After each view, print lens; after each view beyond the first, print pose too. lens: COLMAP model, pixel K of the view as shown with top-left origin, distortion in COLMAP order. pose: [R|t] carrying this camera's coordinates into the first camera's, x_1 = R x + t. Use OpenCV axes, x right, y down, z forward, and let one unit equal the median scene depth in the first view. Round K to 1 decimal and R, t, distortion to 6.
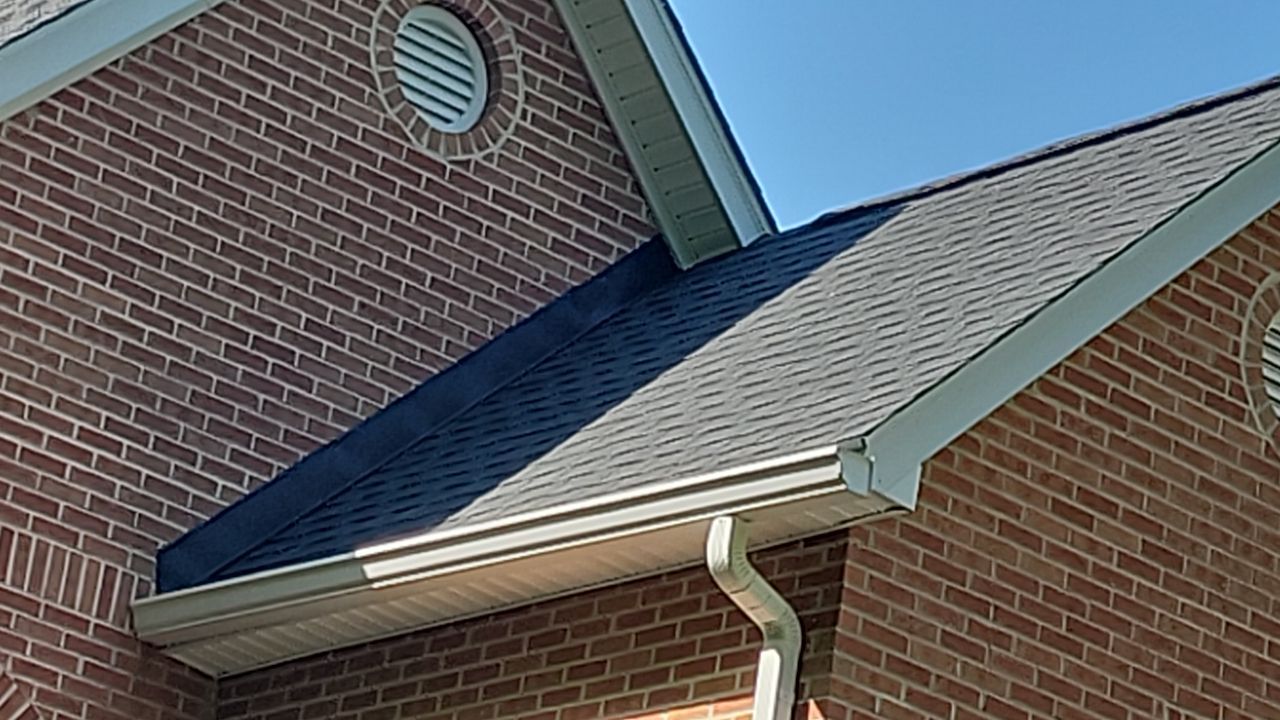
lens RADIAL K [[5125.6, 0, 638.1], [0, 5125.6, 448.3], [0, 0, 1]] dist [0.268003, 1.306758]
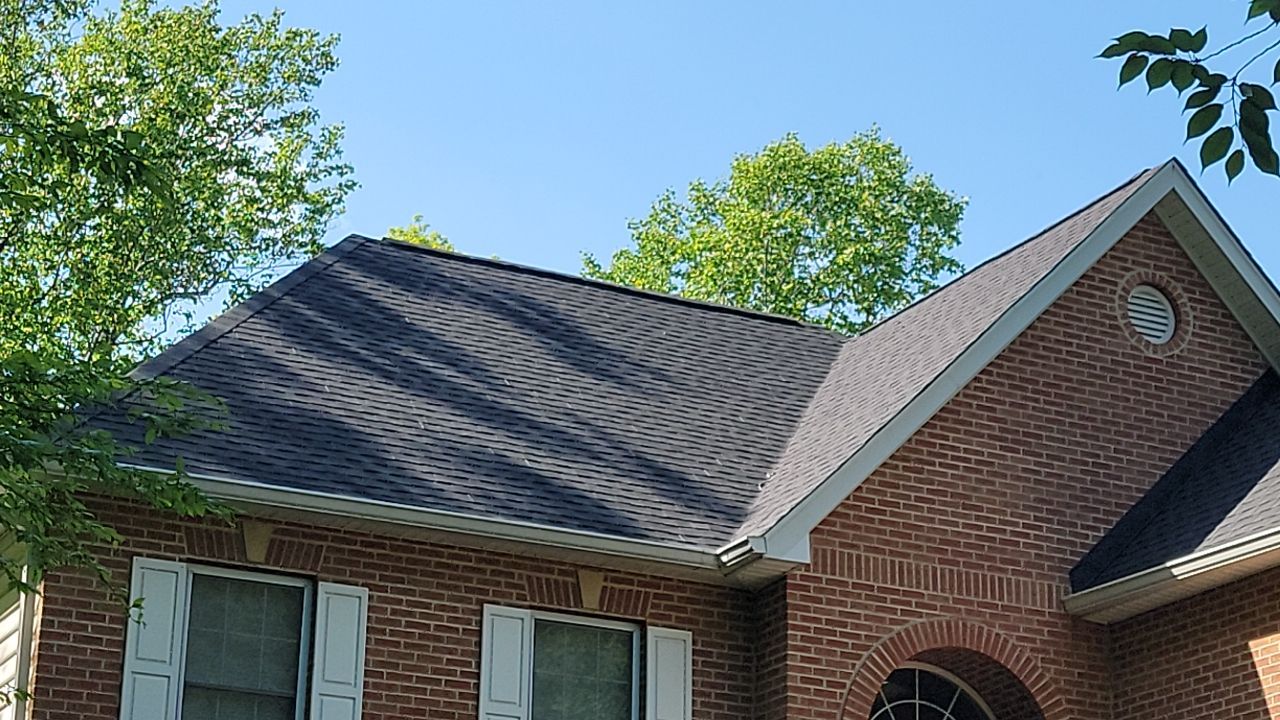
lens RADIAL K [[2829.6, 0, 641.7], [0, 2829.6, 416.3], [0, 0, 1]] dist [0.334769, -3.621991]
pose [[0.960938, -0.191037, -0.200259, -0.013736], [0.194103, 0.980971, -0.004397, -0.071200], [0.197288, -0.034646, 0.979733, -0.195186]]
